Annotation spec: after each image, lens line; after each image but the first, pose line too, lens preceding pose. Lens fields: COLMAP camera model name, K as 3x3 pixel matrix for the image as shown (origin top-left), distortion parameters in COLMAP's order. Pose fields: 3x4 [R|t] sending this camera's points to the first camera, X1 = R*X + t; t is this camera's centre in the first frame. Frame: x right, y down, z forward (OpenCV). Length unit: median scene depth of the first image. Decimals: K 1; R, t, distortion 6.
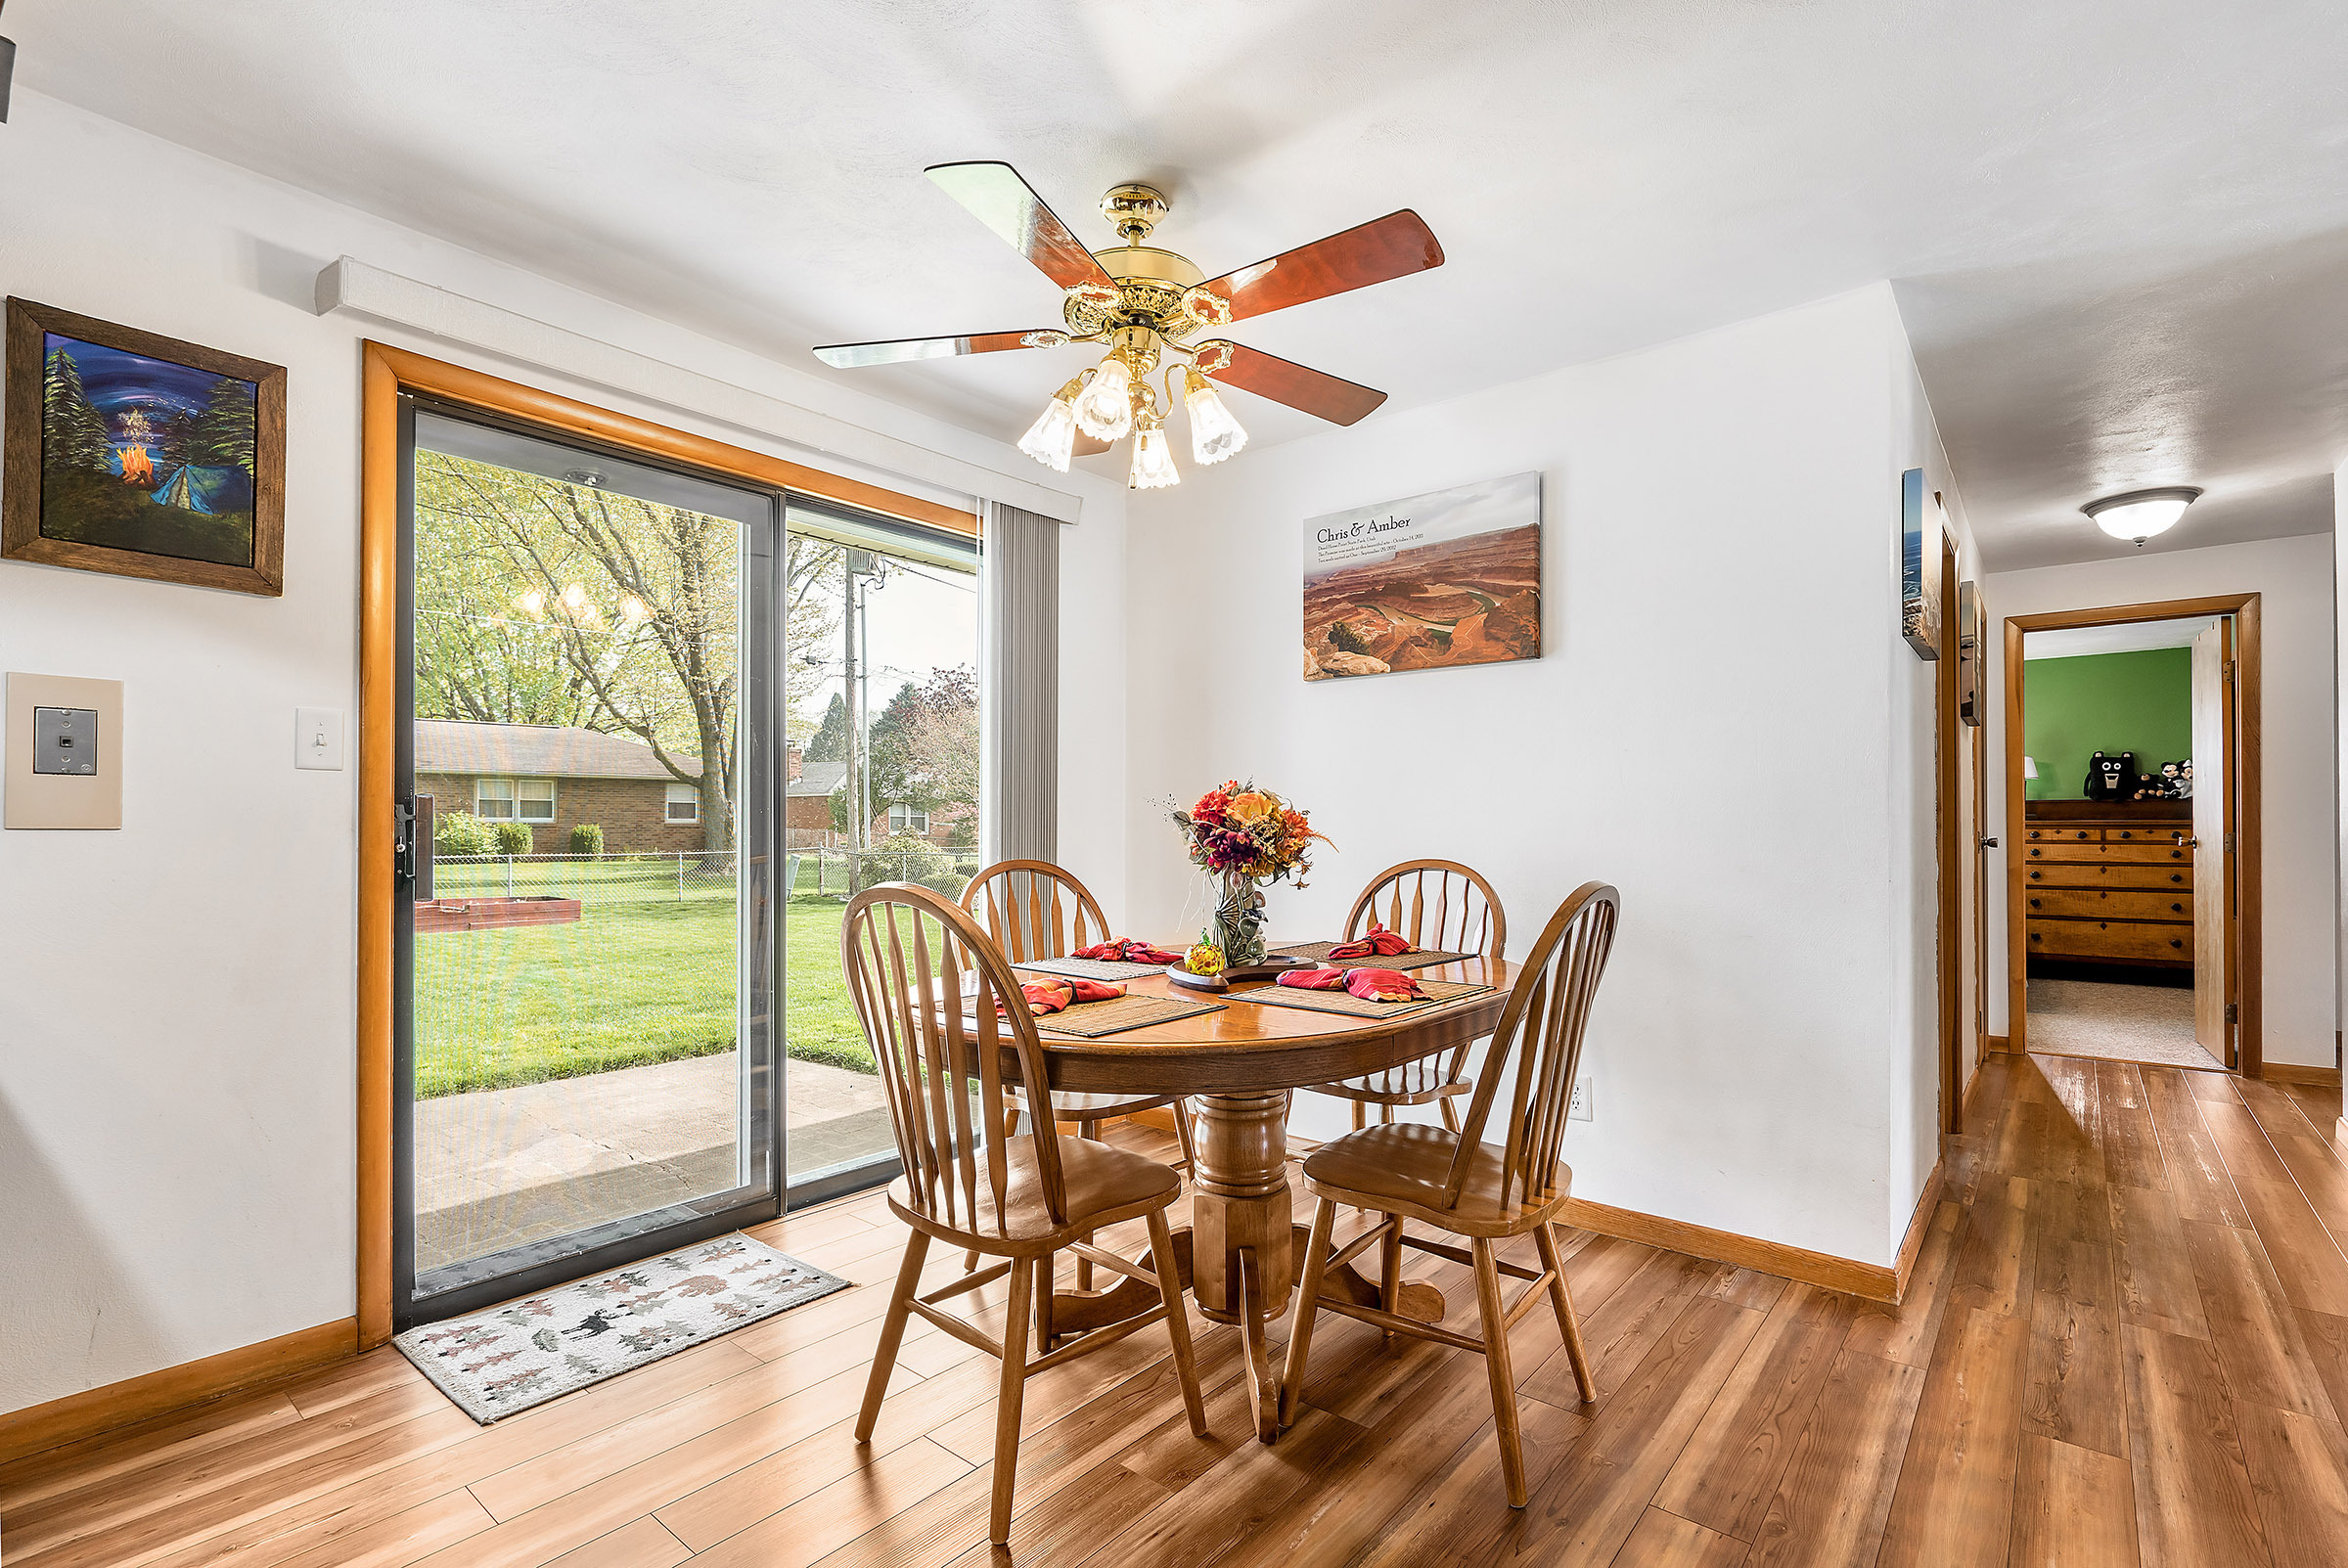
lens RADIAL K [[1083.2, 0, 1224.4], [0, 1083.2, 823.2], [0, 0, 1]] dist [0.001647, -0.000345]
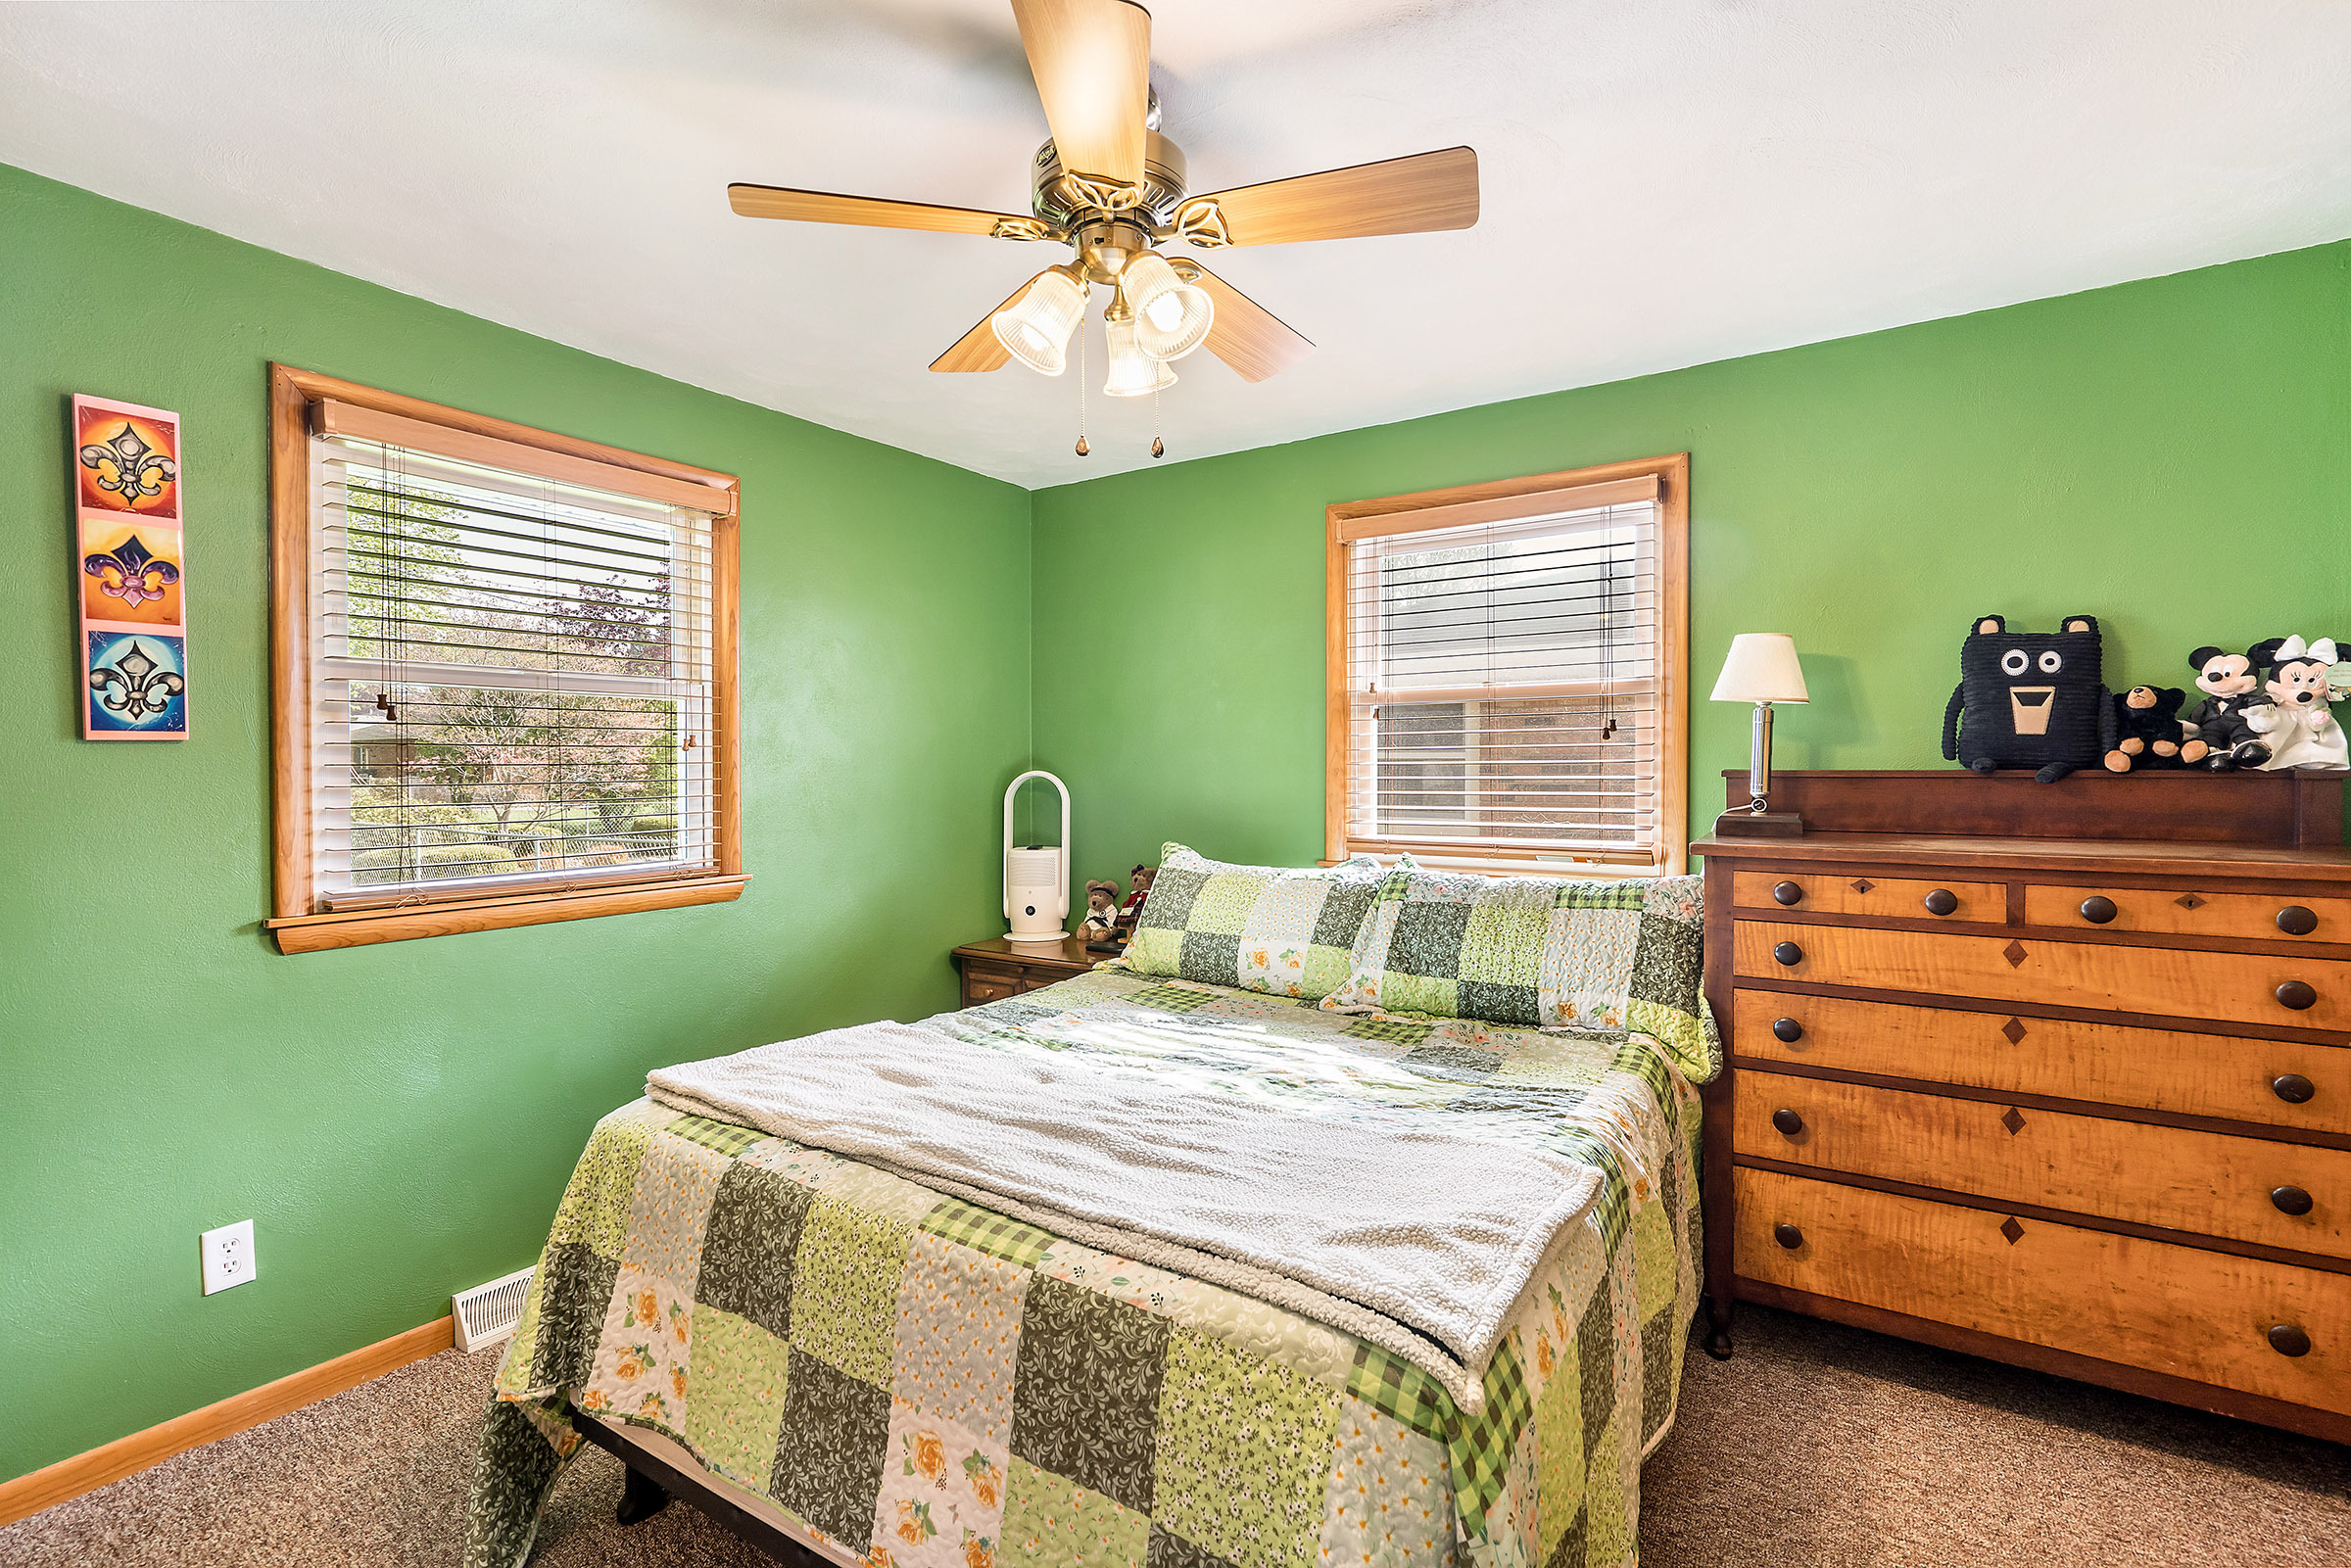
lens RADIAL K [[1084.5, 0, 1174.4], [0, 1084.5, 782.6], [0, 0, 1]] dist [0.001647, -0.000345]
pose [[0.997335, -0.004553, 0.072820, 0.565080], [0.002865, 0.999725, 0.023260, -0.026726], [-0.072906, -0.022989, 0.997074, 0.725522]]
